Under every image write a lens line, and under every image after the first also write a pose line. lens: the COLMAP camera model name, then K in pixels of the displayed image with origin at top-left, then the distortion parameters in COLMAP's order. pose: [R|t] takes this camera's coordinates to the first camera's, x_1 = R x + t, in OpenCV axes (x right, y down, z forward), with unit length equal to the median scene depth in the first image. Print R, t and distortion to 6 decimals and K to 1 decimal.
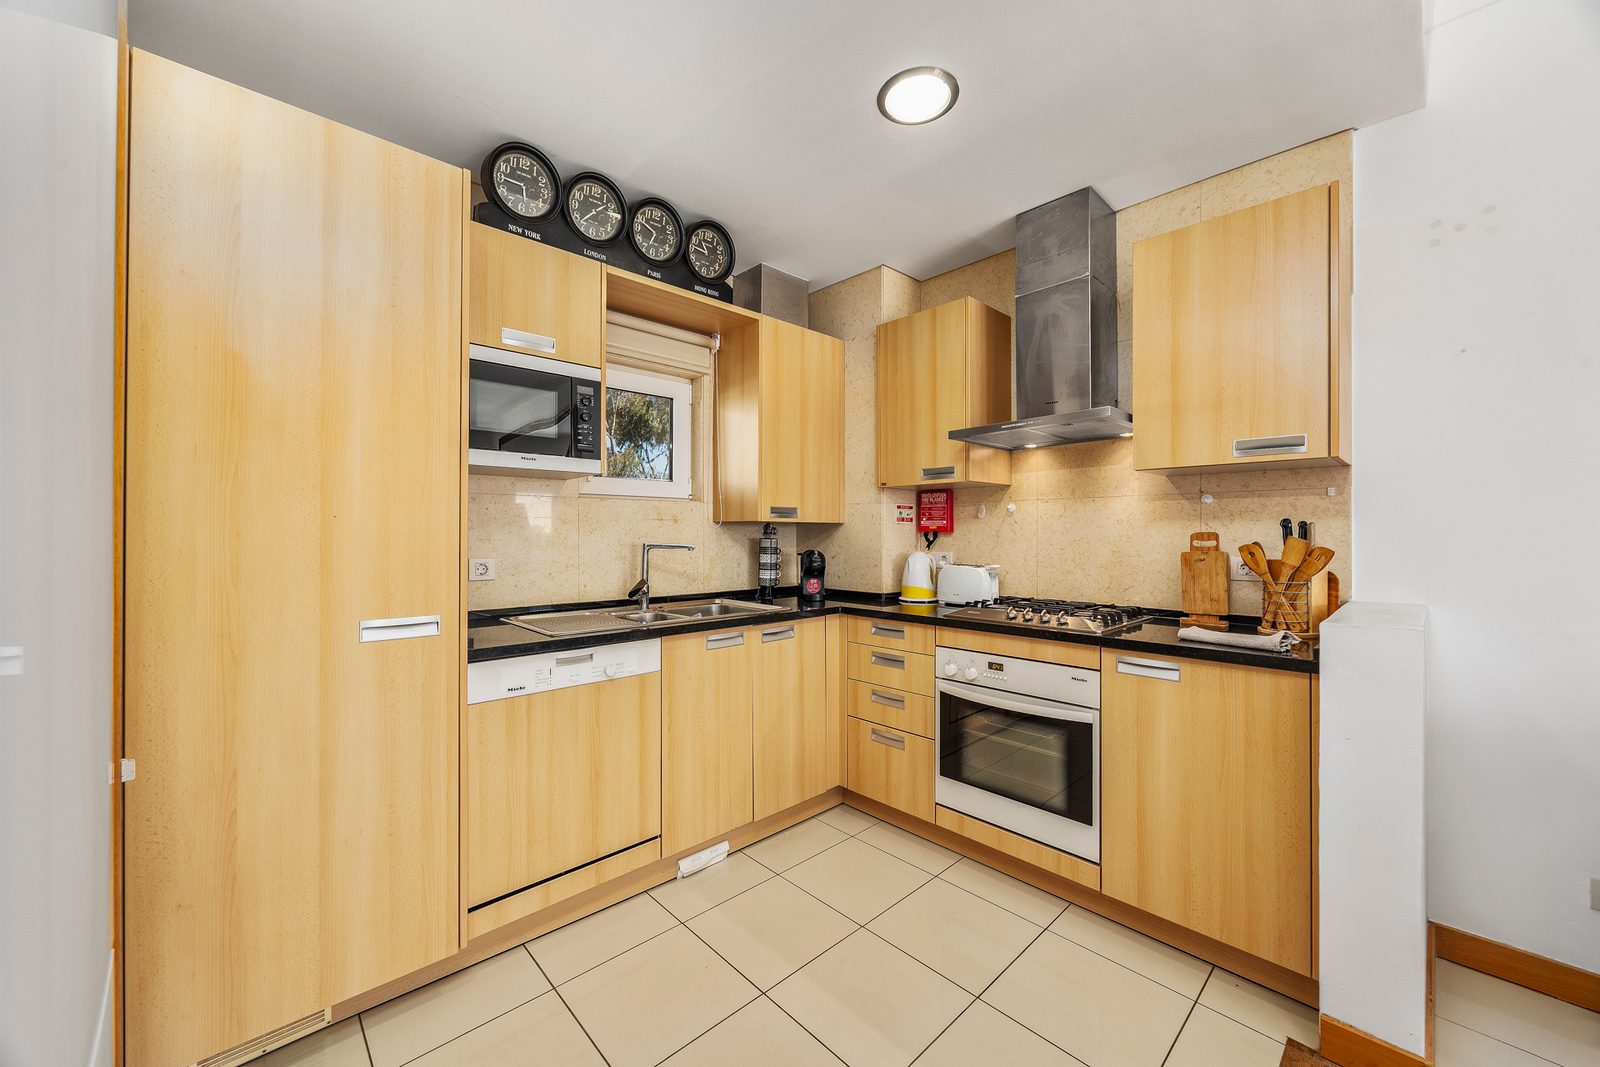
lens RADIAL K [[598.5, 0, 799.3], [0, 598.5, 534.0], [0, 0, 1]] dist [-0.008681, 0.000539]
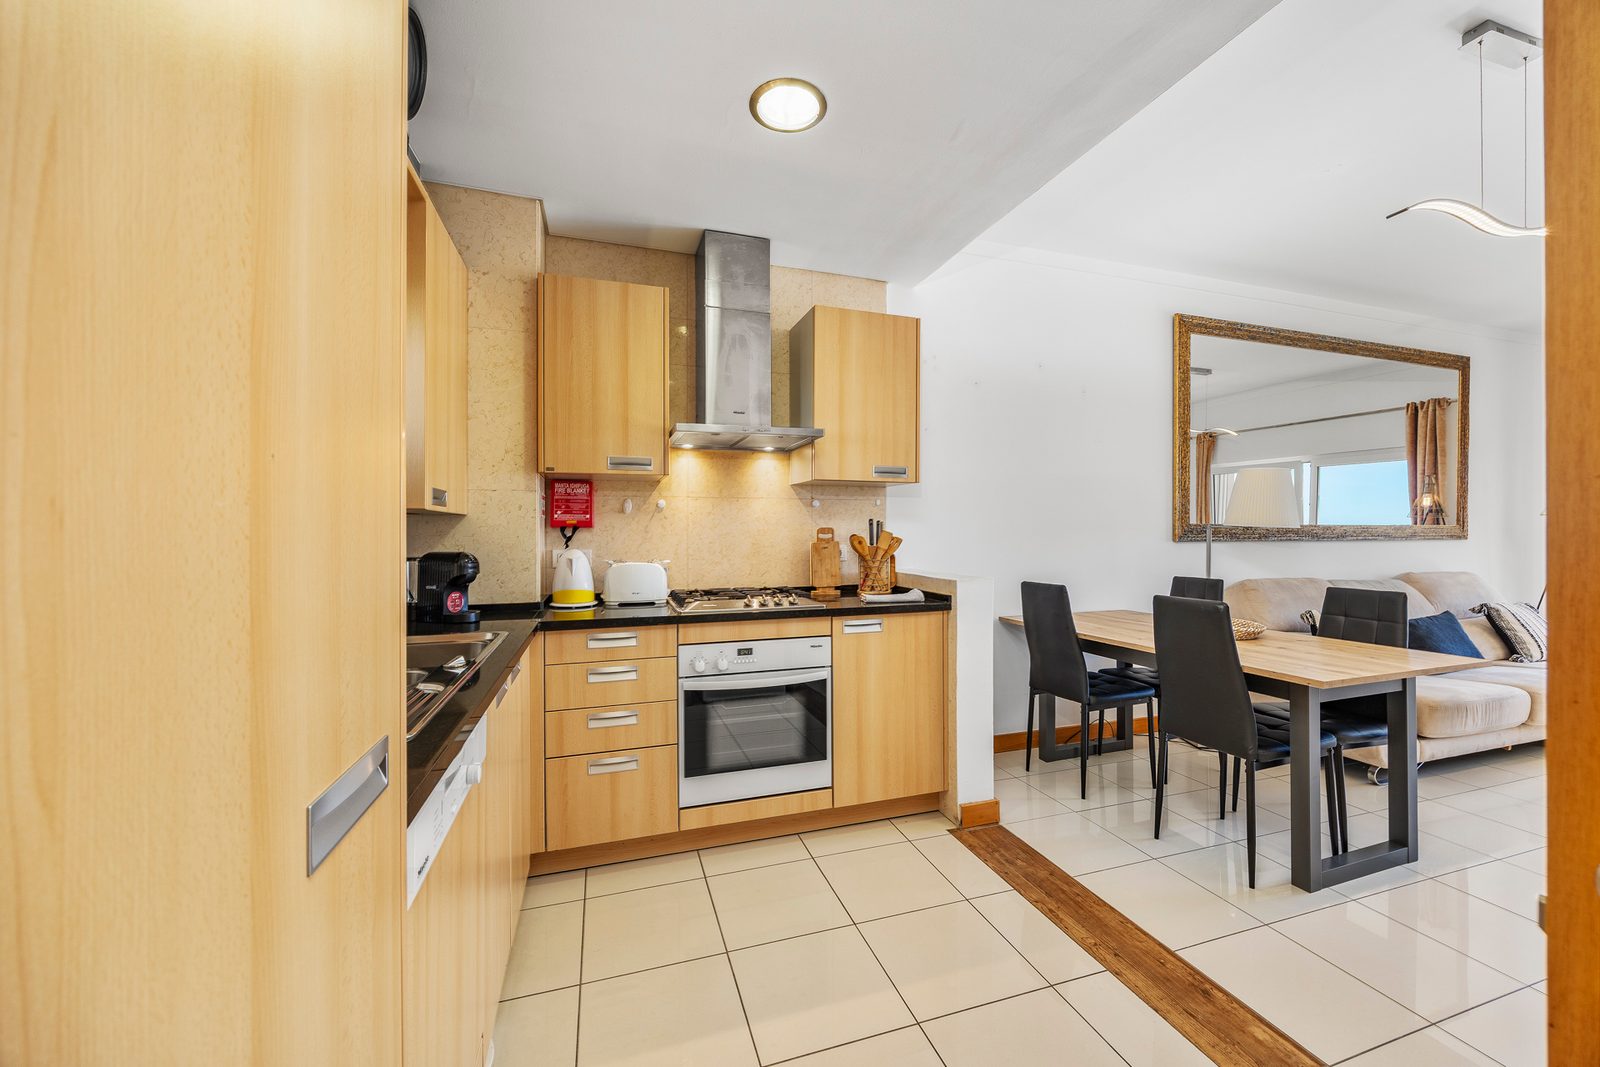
lens RADIAL K [[598.5, 0, 787.3], [0, 598.5, 533.5], [0, 0, 1]] dist [-0.008681, 0.000539]
pose [[0.443683, -0.005846, 0.896165, -0.551854], [0.001824, 0.999983, 0.005620, 0.002153], [-0.896182, -0.000859, 0.443686, 0.414954]]
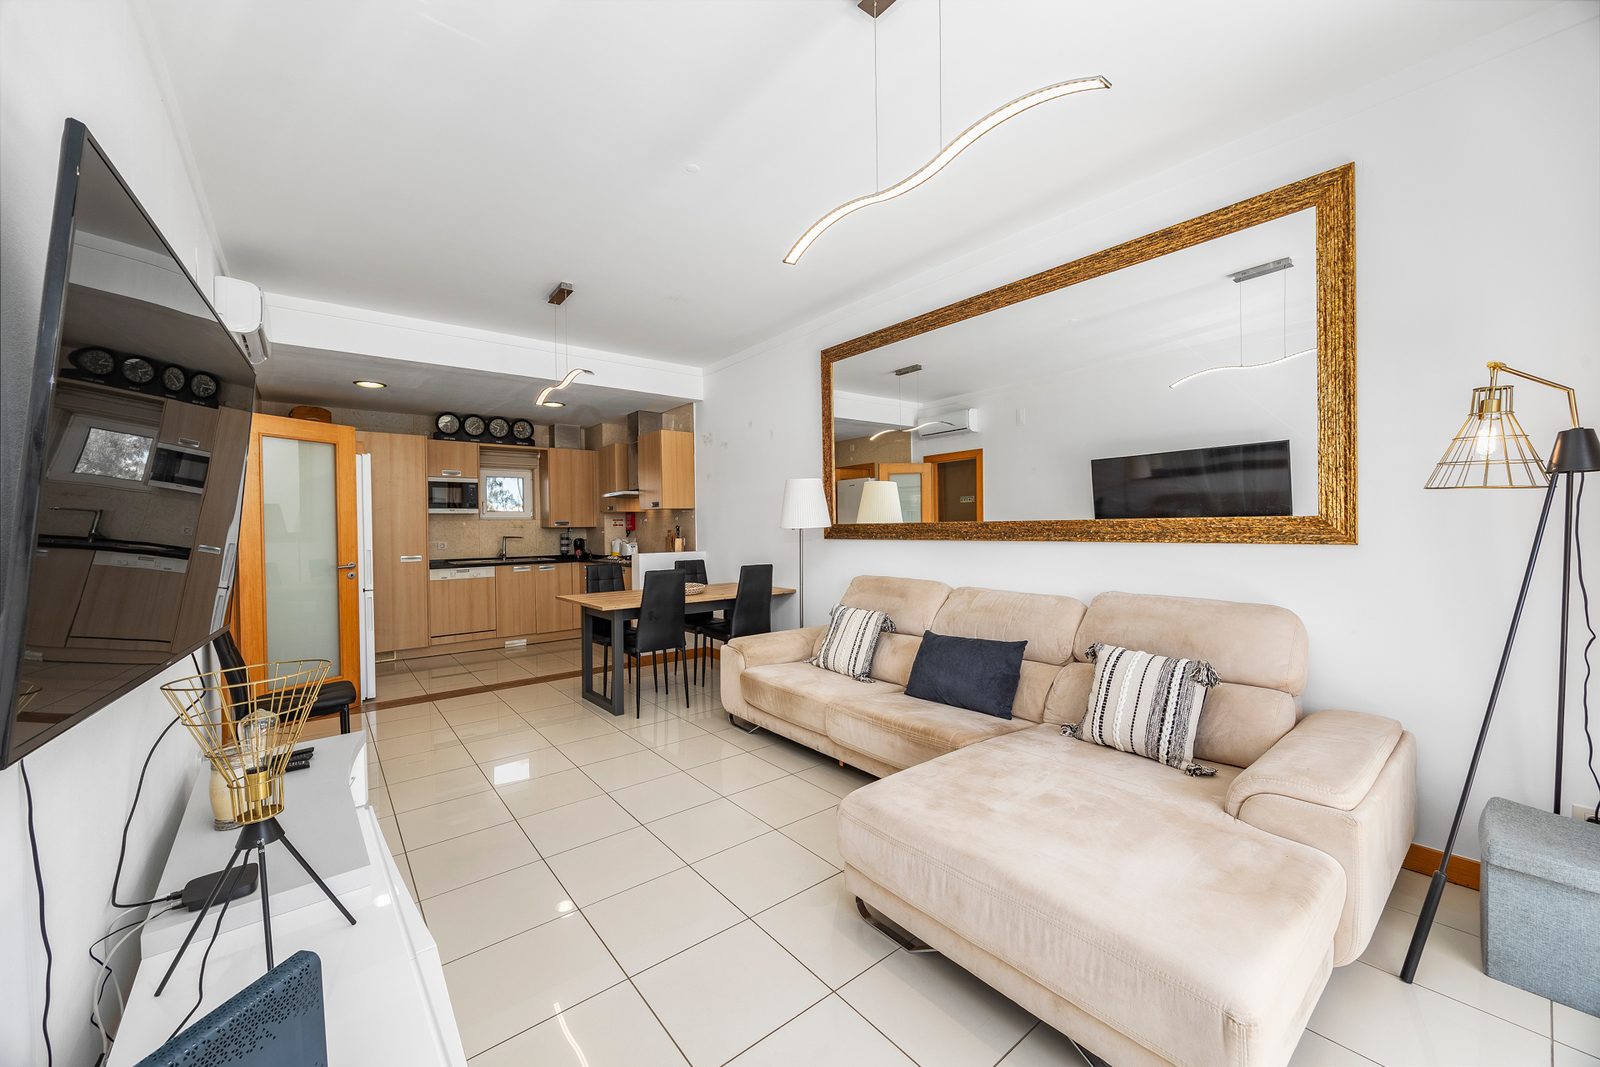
lens RADIAL K [[598.5, 0, 800.0], [0, 598.5, 534.8], [0, 0, 1]] dist [-0.008681, 0.000539]
pose [[0.997615, -0.013806, -0.067631, 1.394519], [0.014596, 0.999831, 0.011196, -0.002638], [0.067465, -0.012156, 0.997648, -1.773986]]
